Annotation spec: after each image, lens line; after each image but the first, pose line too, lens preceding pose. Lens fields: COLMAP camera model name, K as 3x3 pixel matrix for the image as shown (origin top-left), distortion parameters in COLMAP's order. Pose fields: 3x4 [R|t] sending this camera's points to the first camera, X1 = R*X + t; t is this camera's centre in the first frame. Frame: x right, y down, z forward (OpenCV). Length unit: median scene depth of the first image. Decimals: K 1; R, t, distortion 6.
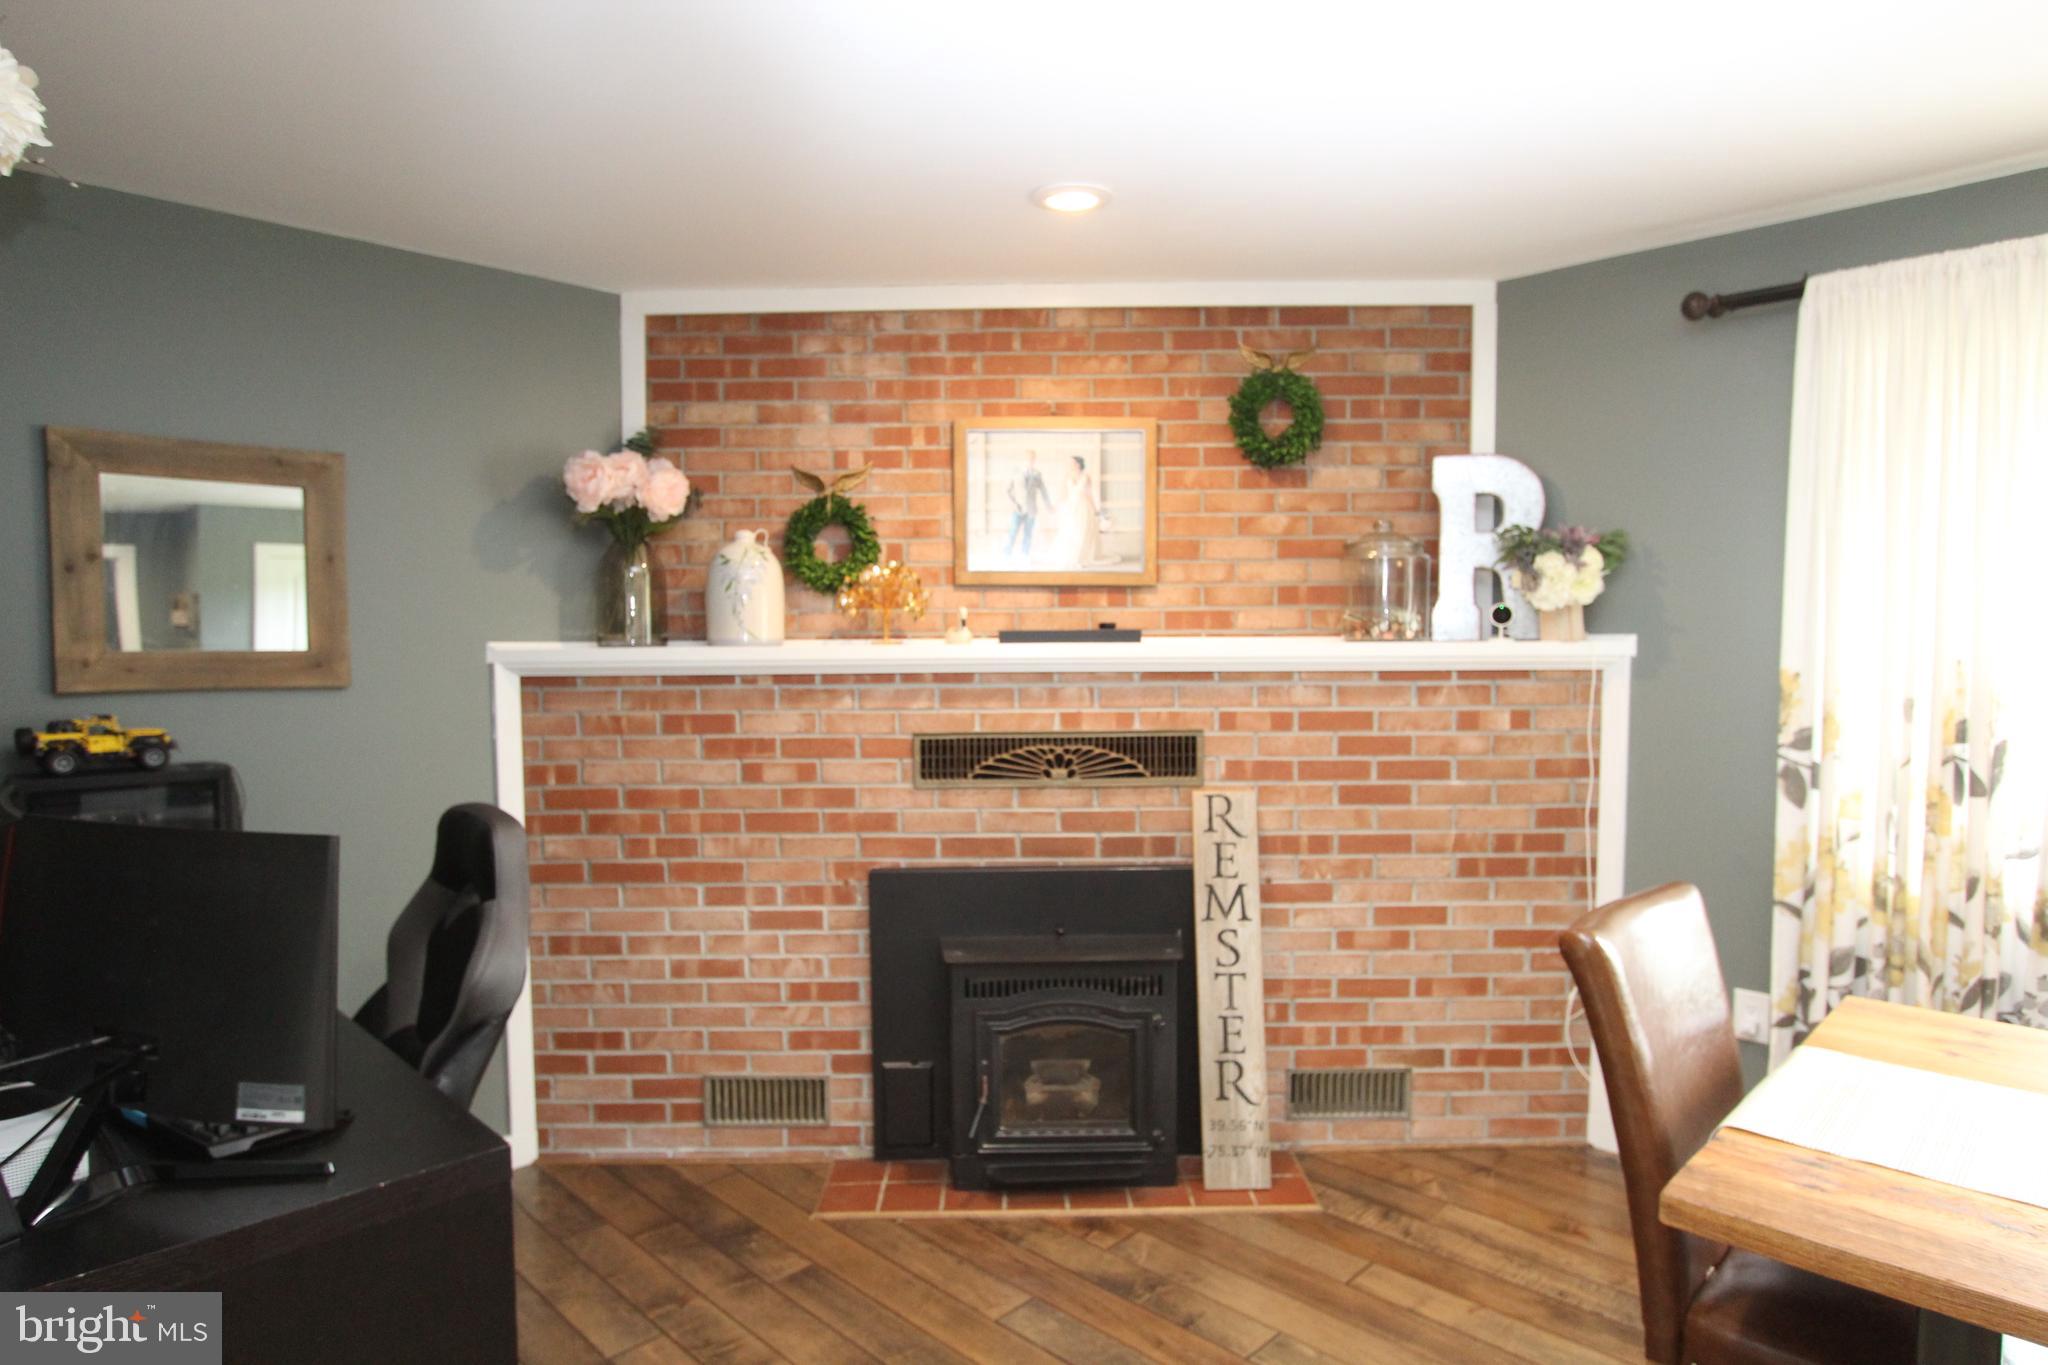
lens RADIAL K [[1193.2, 0, 1024.0], [0, 1193.2, 682.5], [0, 0, 1]] dist [-0.002437, -0.000376]
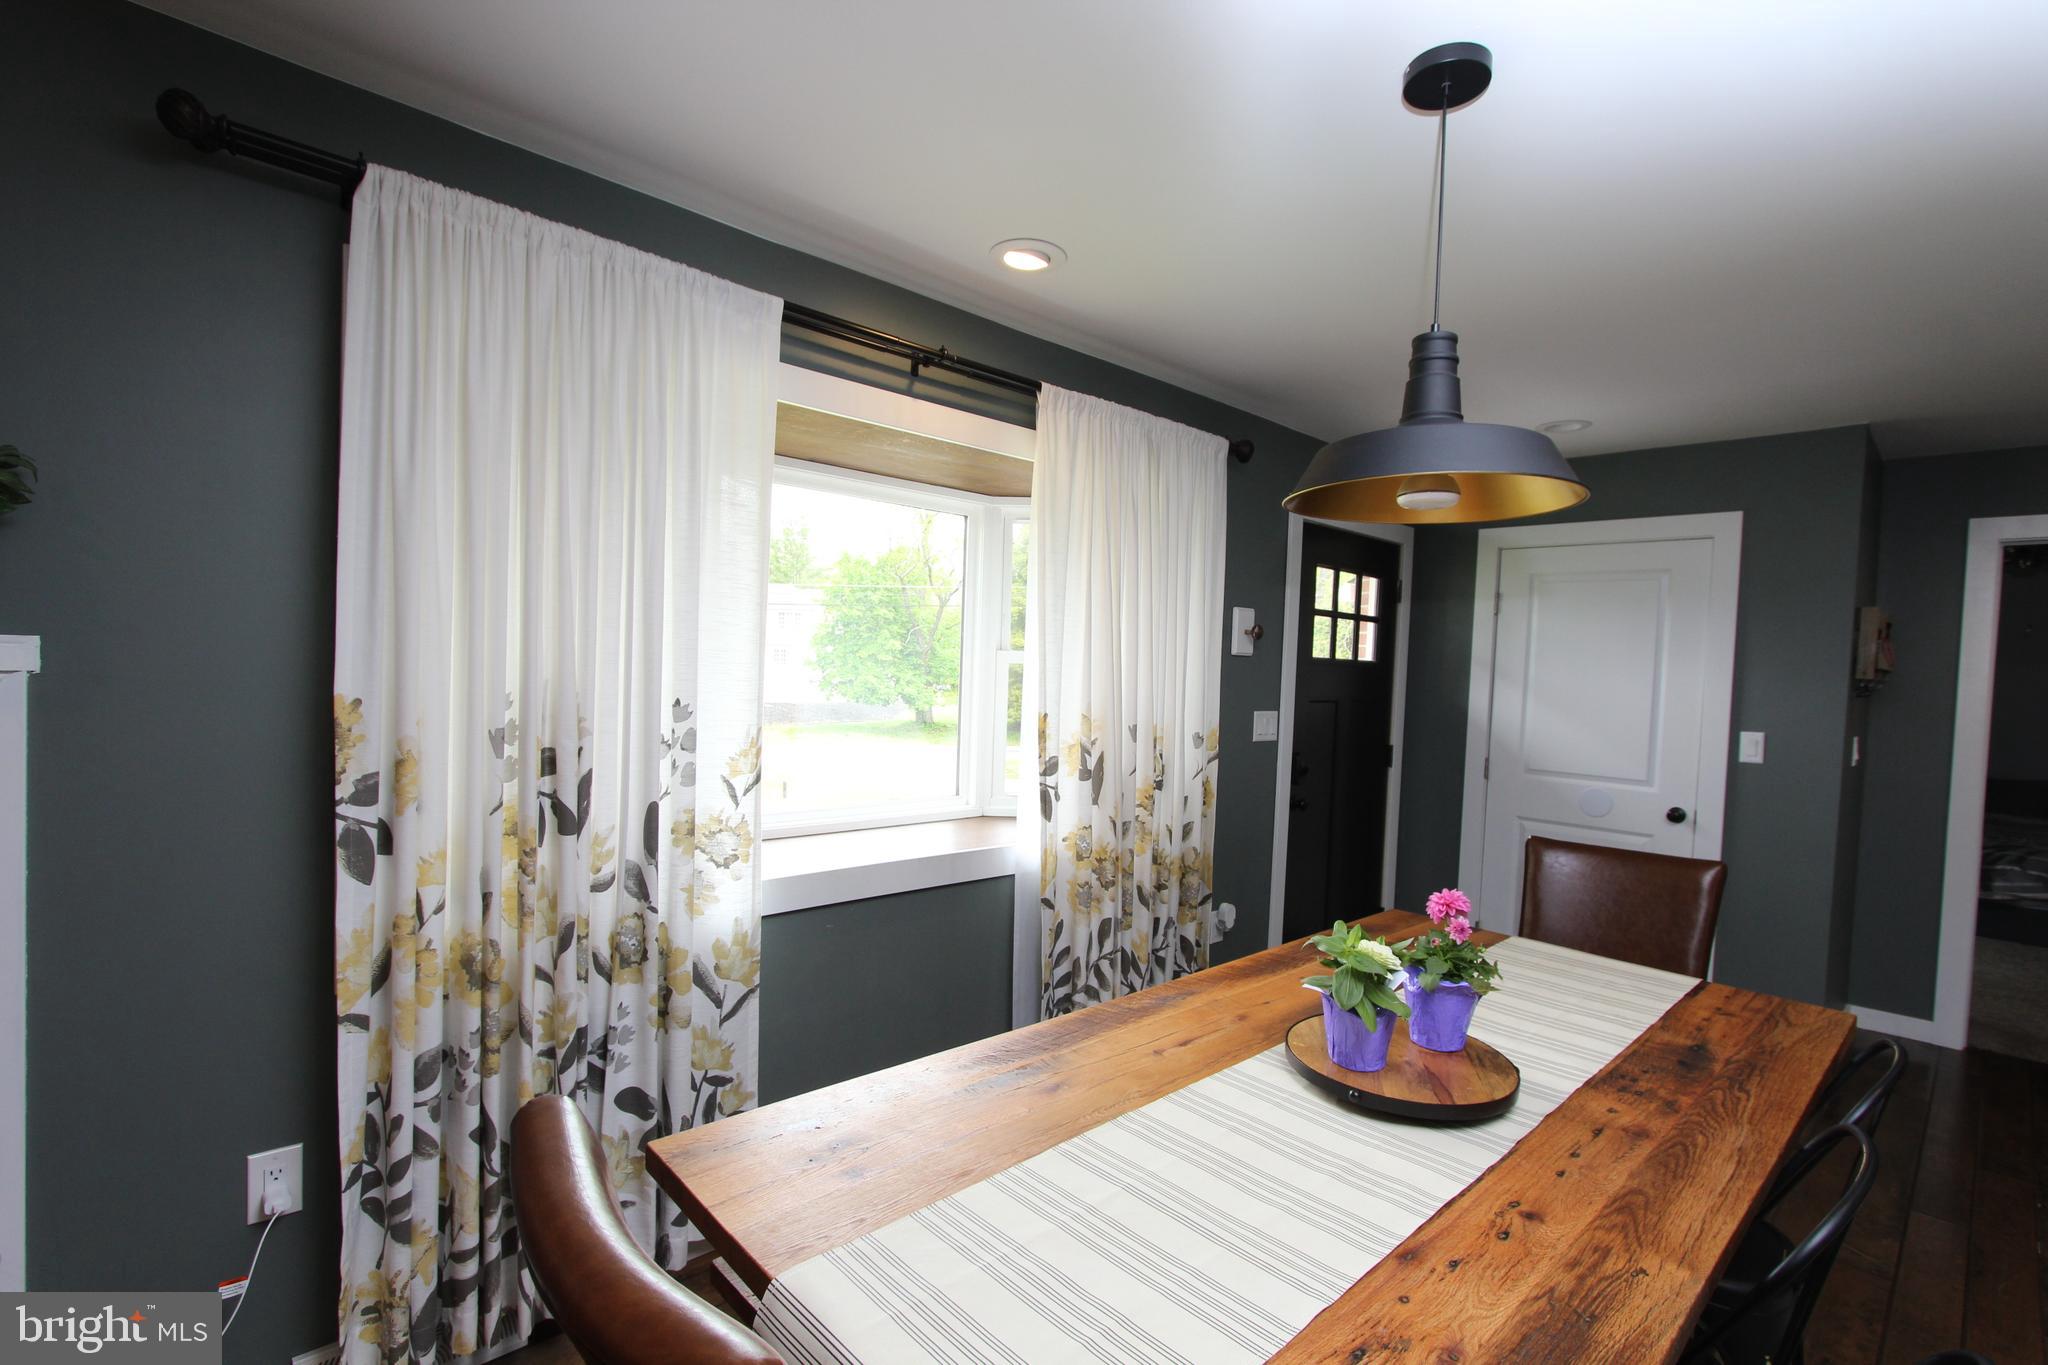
lens RADIAL K [[939.9, 0, 1023.0], [0, 939.9, 693.5], [0, 0, 1]] dist [-0.016626, 0.001619]
pose [[0.031415, -0.021486, 0.999275, 0.077224], [-0.000689, 0.999768, 0.021519, -0.021583], [-0.999506, -0.001365, 0.031393, 0.499762]]
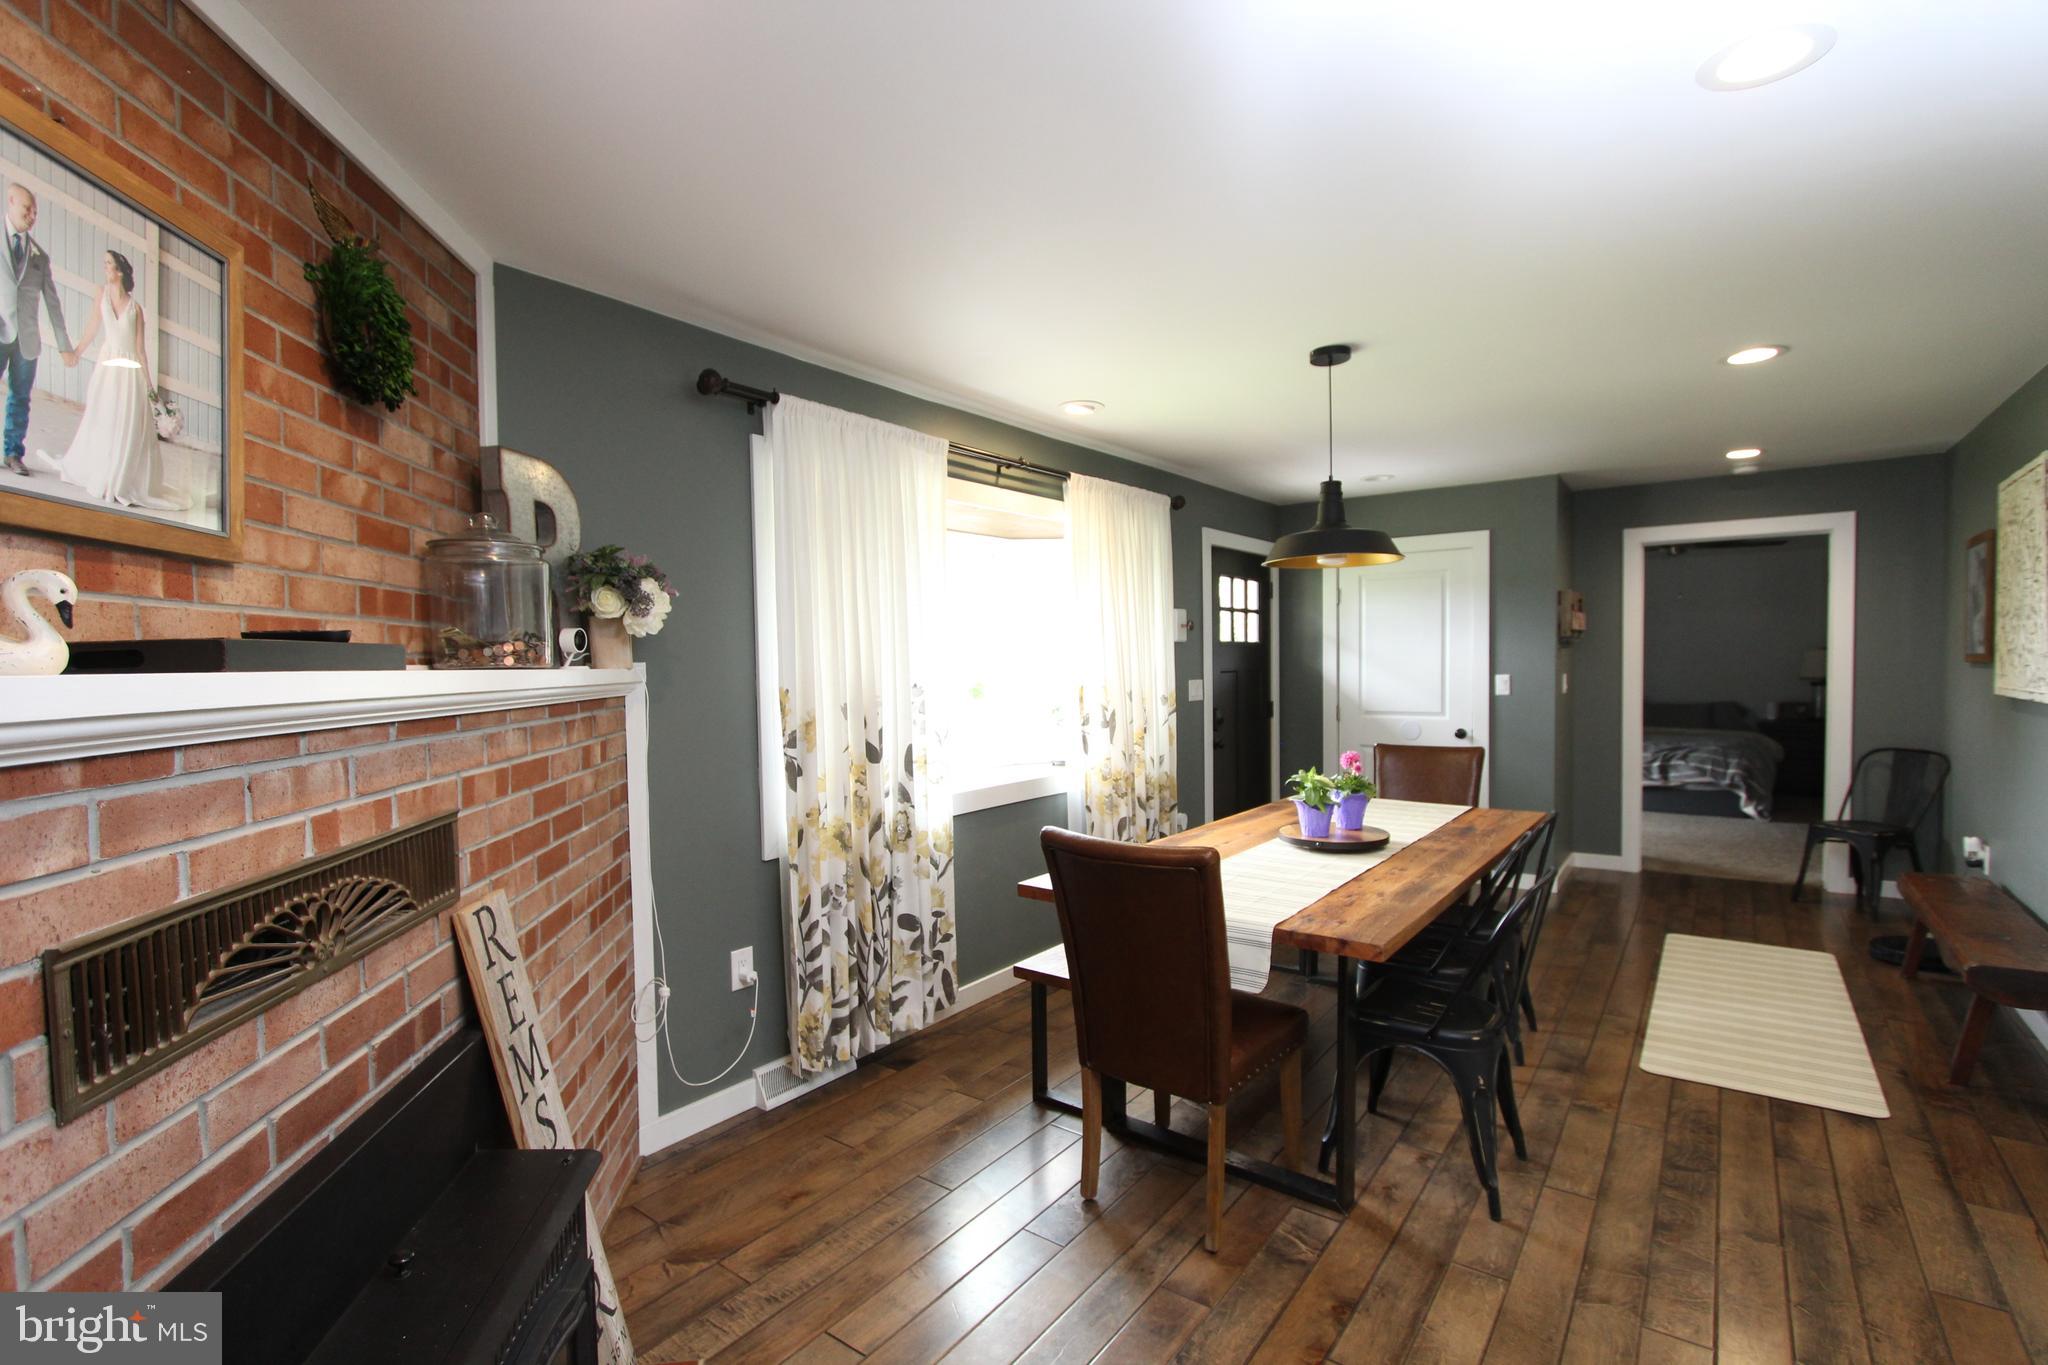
lens RADIAL K [[939.9, 0, 1023.0], [0, 939.9, 693.5], [0, 0, 1]] dist [-0.016626, 0.001619]
pose [[-0.137348, -0.023552, 0.990243, -0.367910], [0.055113, 0.997987, 0.031380, -0.019901], [-0.988988, 0.058885, -0.135773, 0.770088]]
